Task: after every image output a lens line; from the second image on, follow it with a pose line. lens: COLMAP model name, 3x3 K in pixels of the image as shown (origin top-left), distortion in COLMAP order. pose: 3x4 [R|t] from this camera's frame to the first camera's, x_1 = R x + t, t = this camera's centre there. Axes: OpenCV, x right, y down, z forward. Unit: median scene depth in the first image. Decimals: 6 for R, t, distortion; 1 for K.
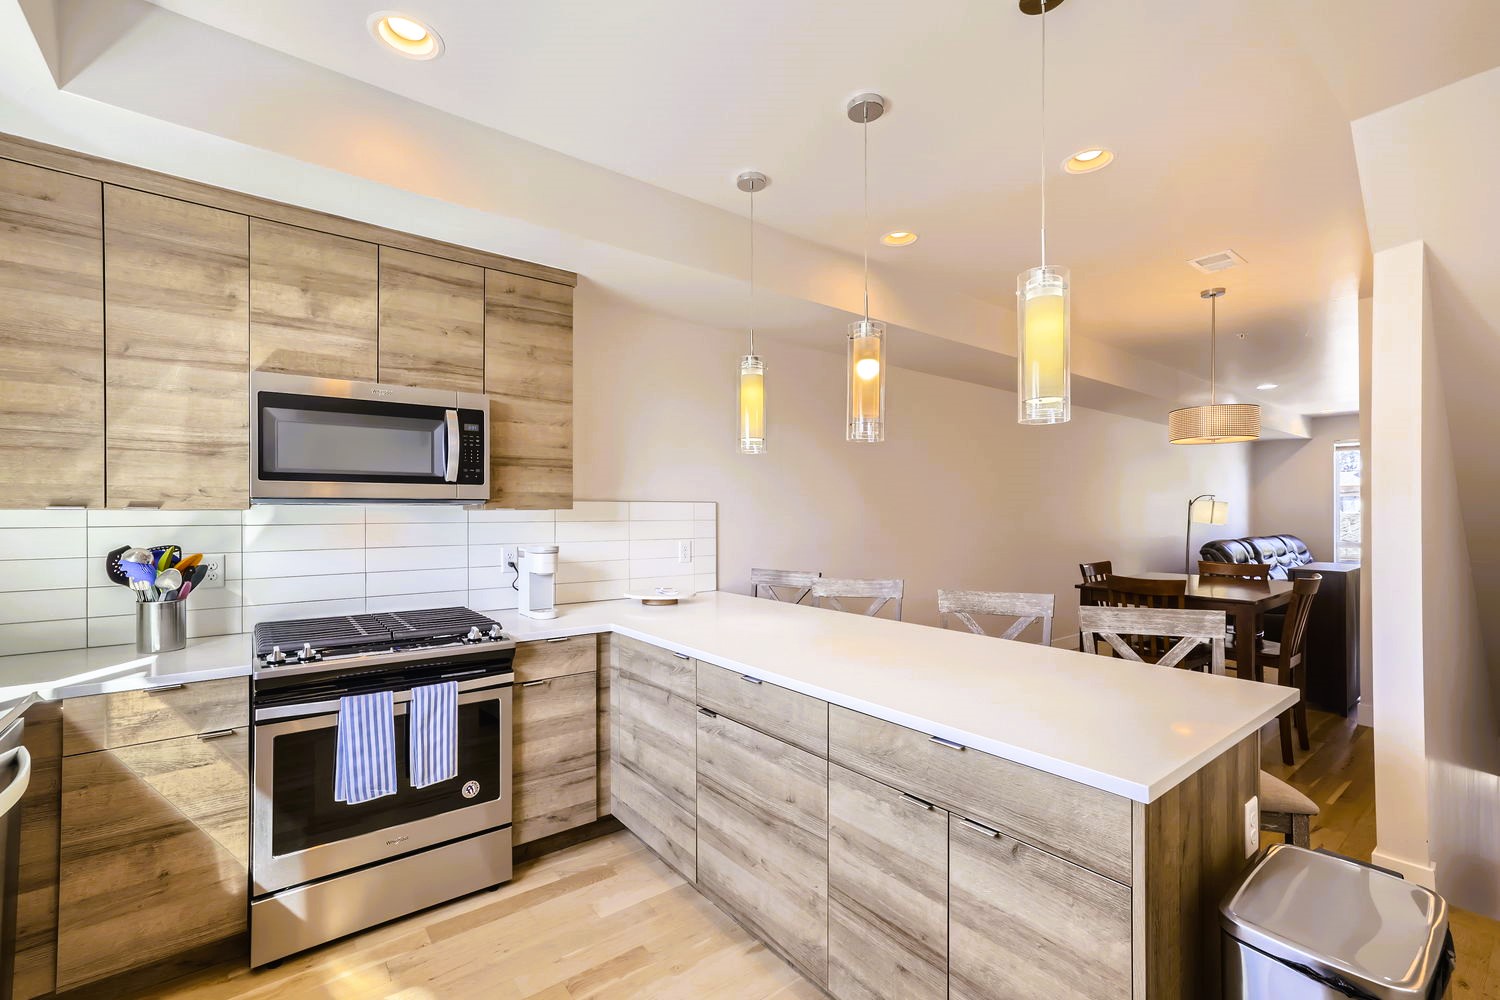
lens RADIAL K [[660.0, 0, 752.8], [0, 660.0, 495.2], [0, 0, 1]] dist [-0.013038, 0.011238]
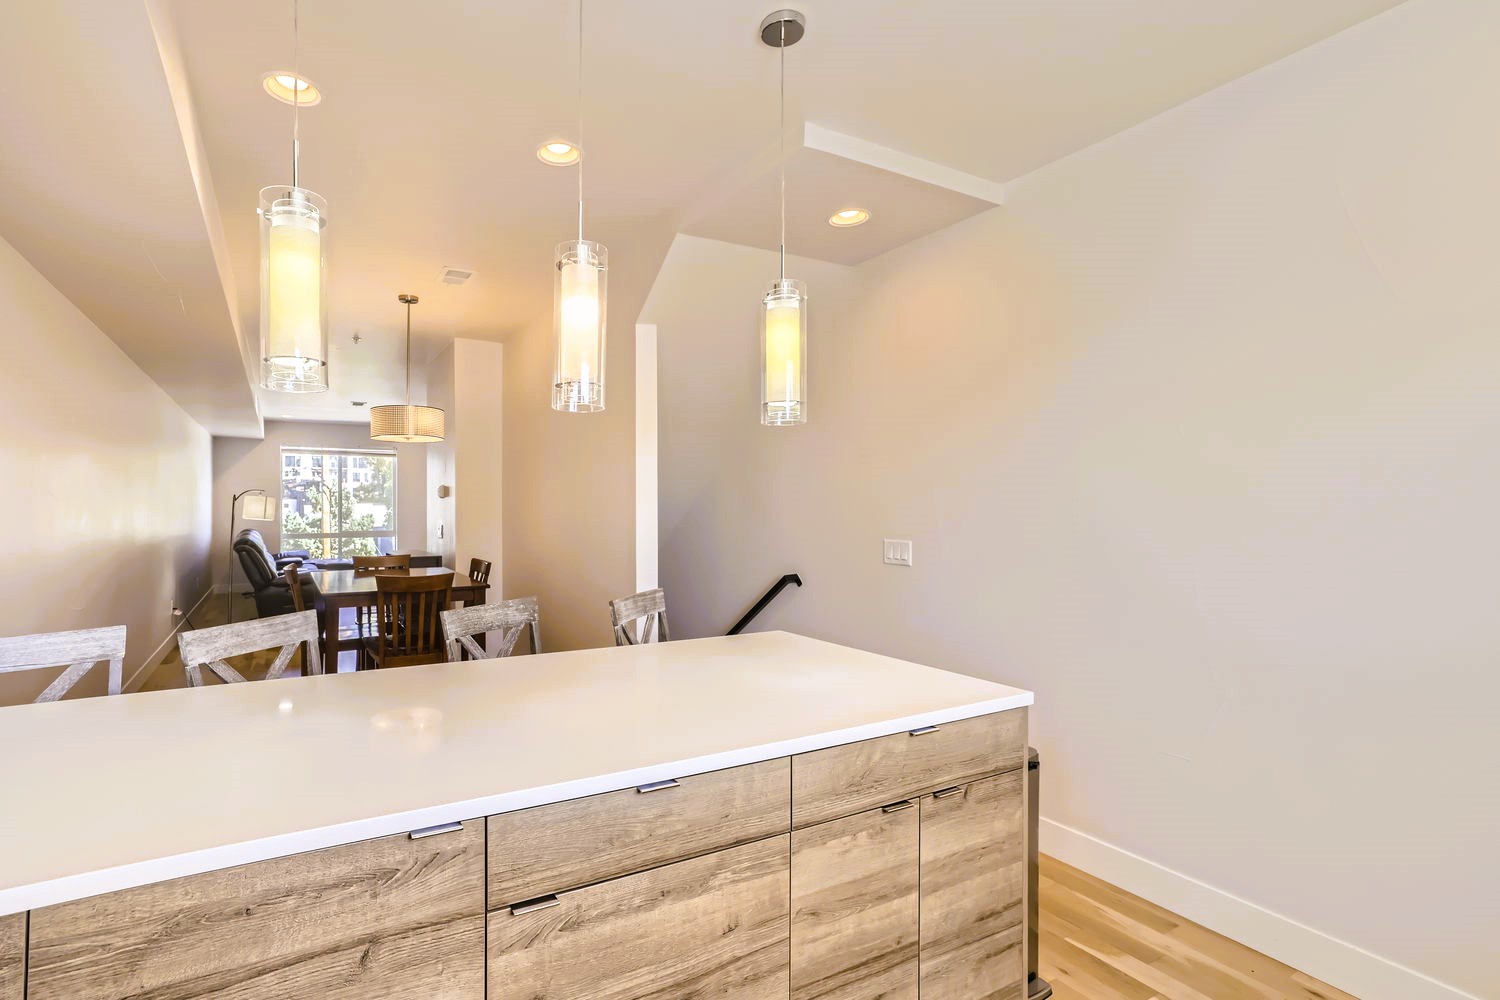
lens RADIAL K [[660.0, 0, 748.2], [0, 660.0, 503.1], [0, 0, 1]] dist [-0.013038, 0.011238]
pose [[0.177824, 0.009931, 0.984012, -0.653089], [-0.022569, 0.999727, -0.006011, 0.027886], [-0.983804, -0.021139, 0.177999, 0.925249]]
